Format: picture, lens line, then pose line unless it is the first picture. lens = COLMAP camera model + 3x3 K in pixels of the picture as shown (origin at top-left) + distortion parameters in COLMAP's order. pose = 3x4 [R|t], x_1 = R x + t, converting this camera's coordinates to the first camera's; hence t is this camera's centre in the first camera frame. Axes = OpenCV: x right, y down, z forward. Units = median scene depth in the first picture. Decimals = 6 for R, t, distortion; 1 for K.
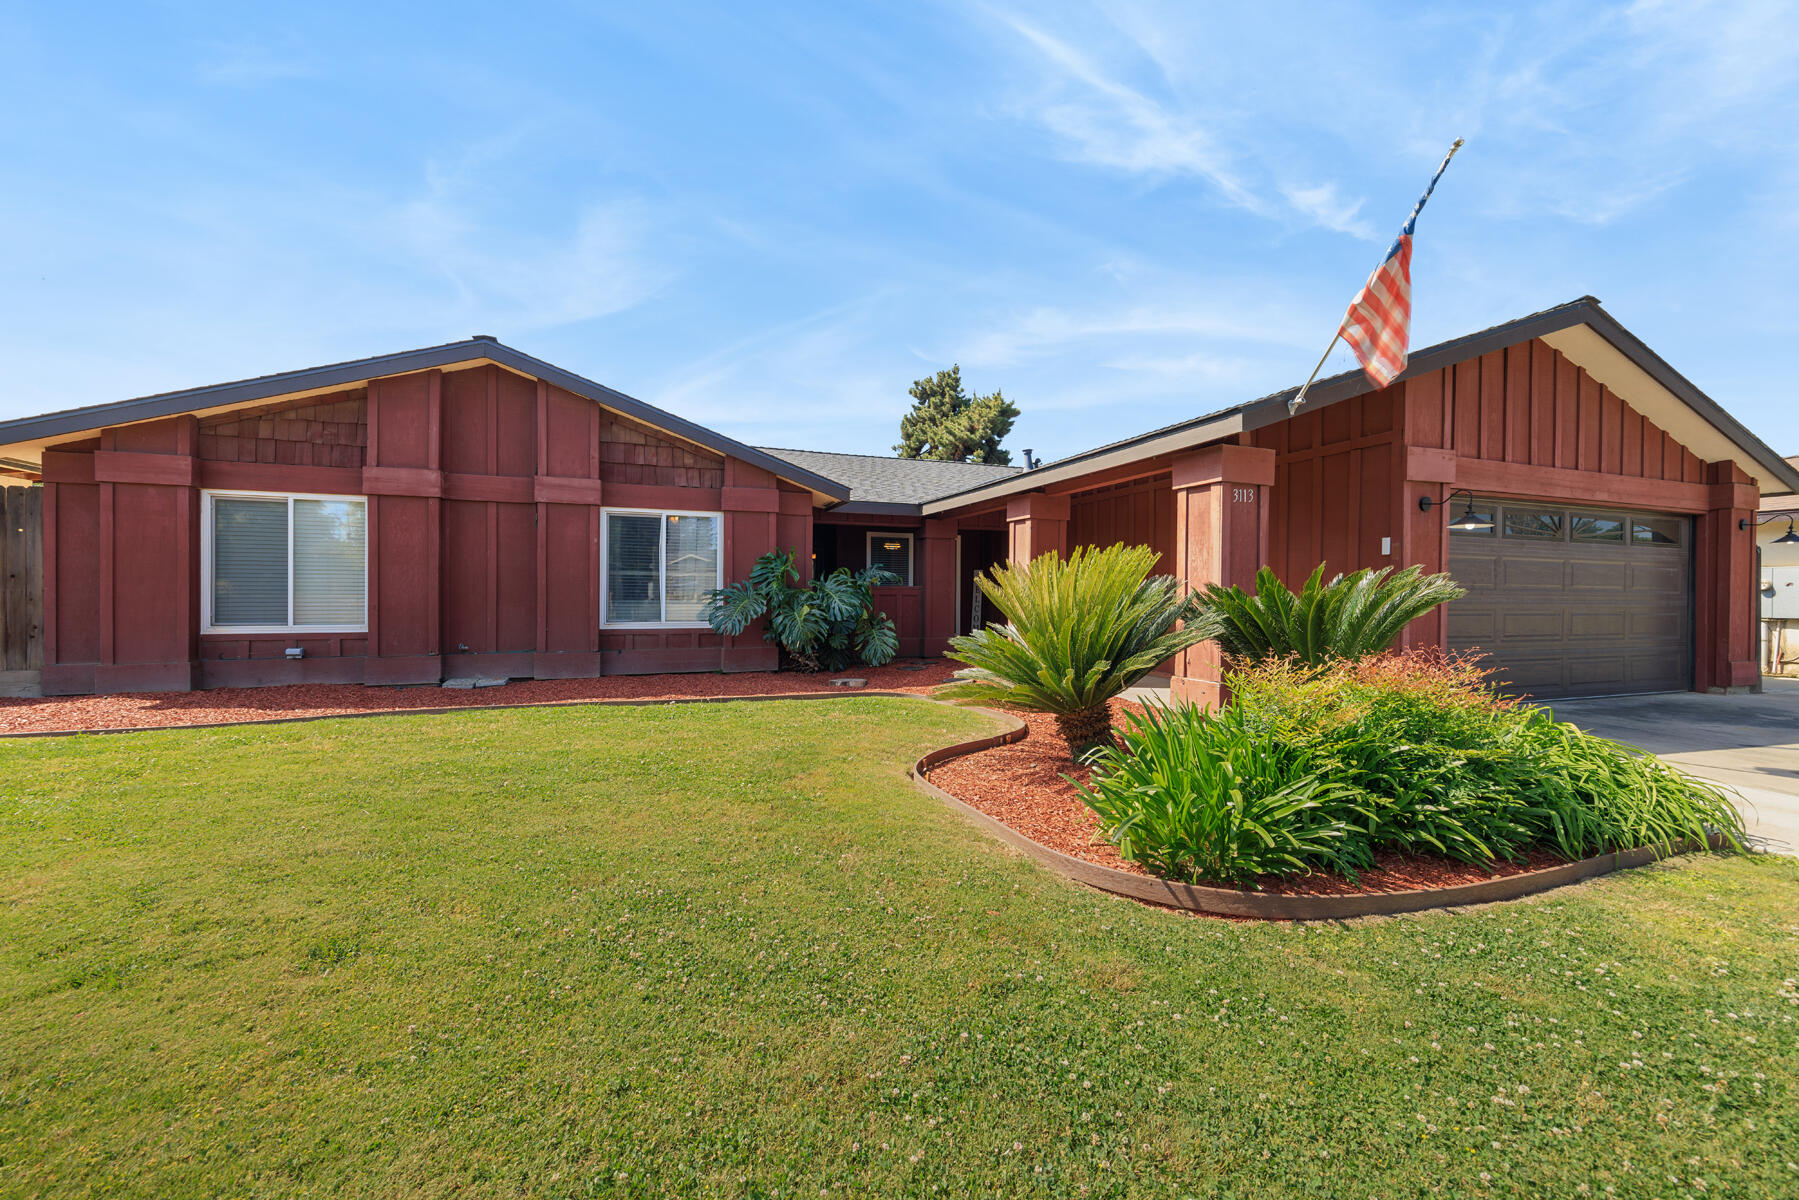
lens RADIAL K [[719.3, 0, 899.5], [0, 719.3, 600.0], [0, 0, 1]] dist [0.006626, -0.000586]
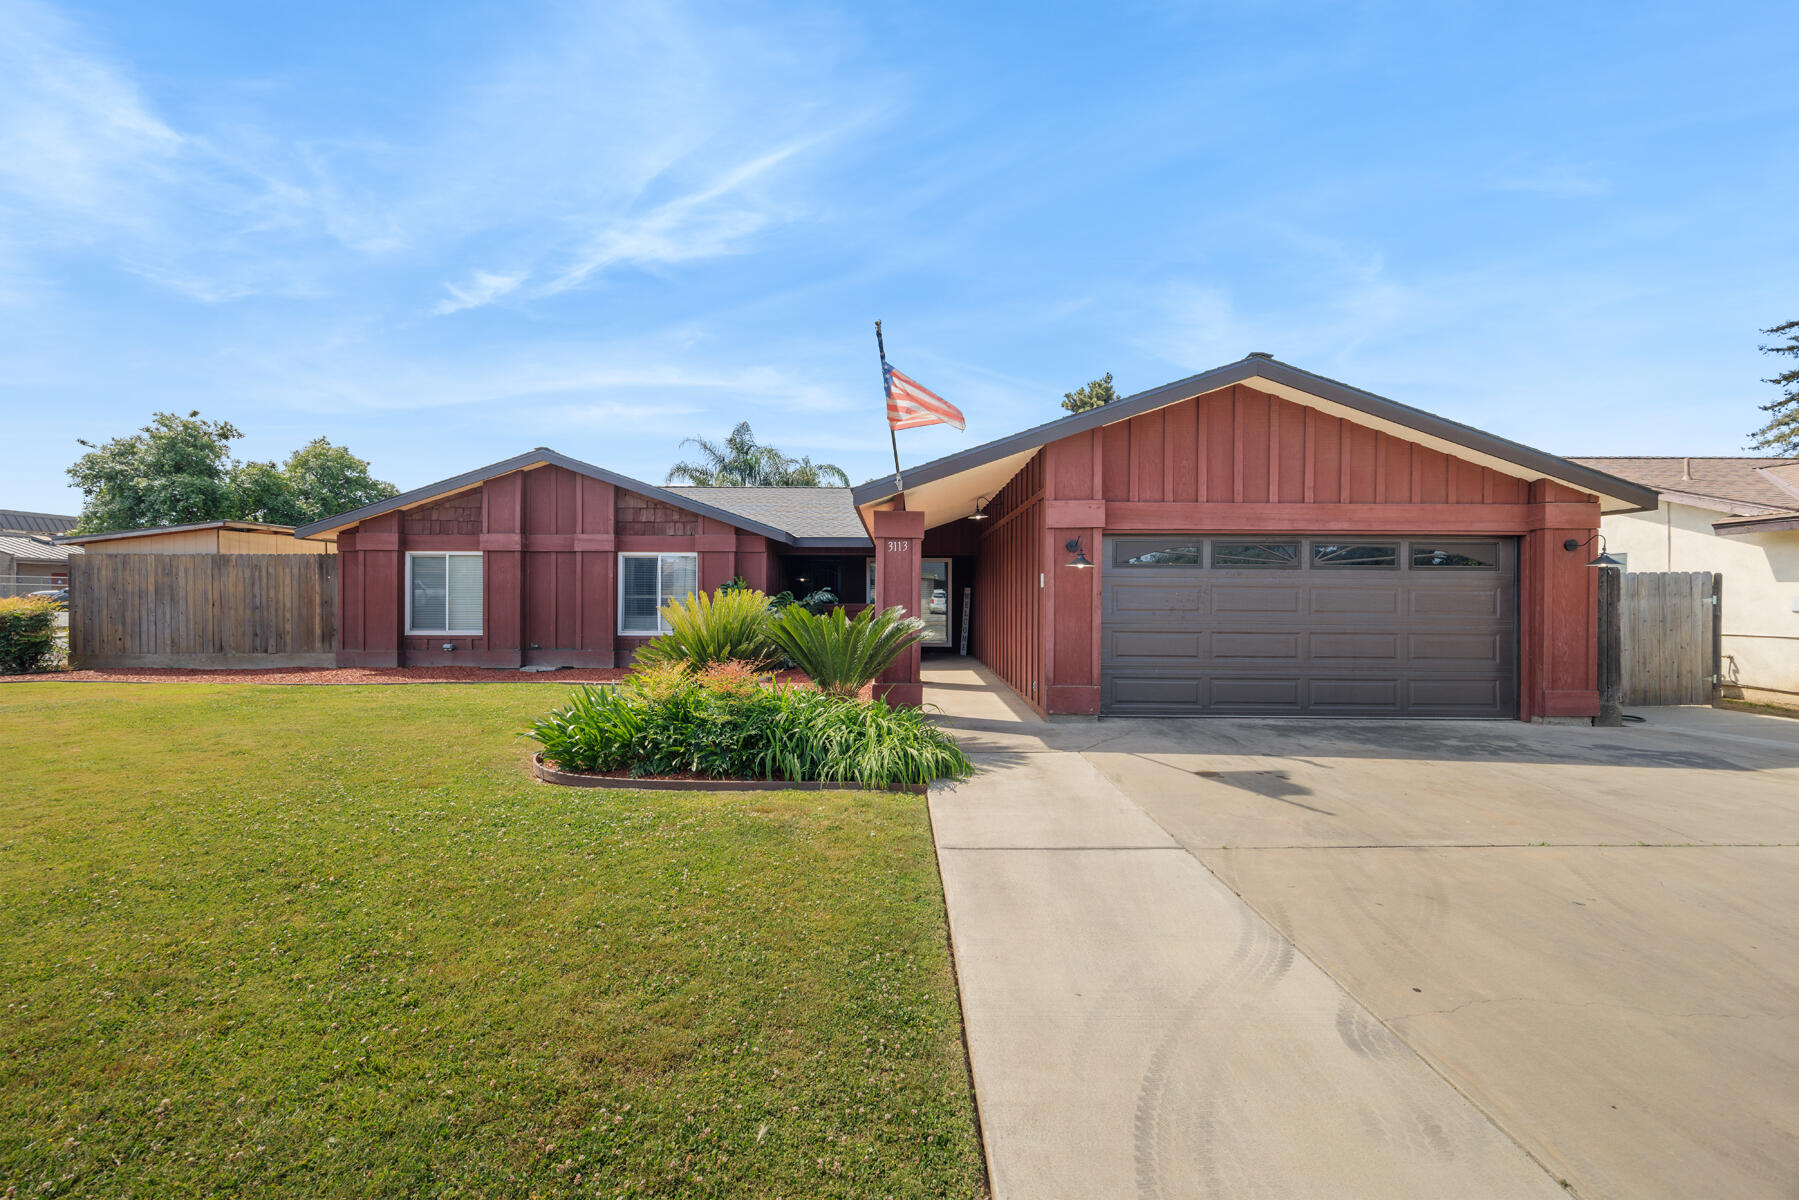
lens RADIAL K [[729.7, 0, 894.0], [0, 729.7, 600.1], [0, 0, 1]] dist [0.008622, 0.000175]
pose [[0.934938, -0.000212, -0.354812, 0.700610], [-0.002265, 0.999976, -0.006567, -0.025402], [0.354805, 0.006944, 0.934915, -0.209734]]
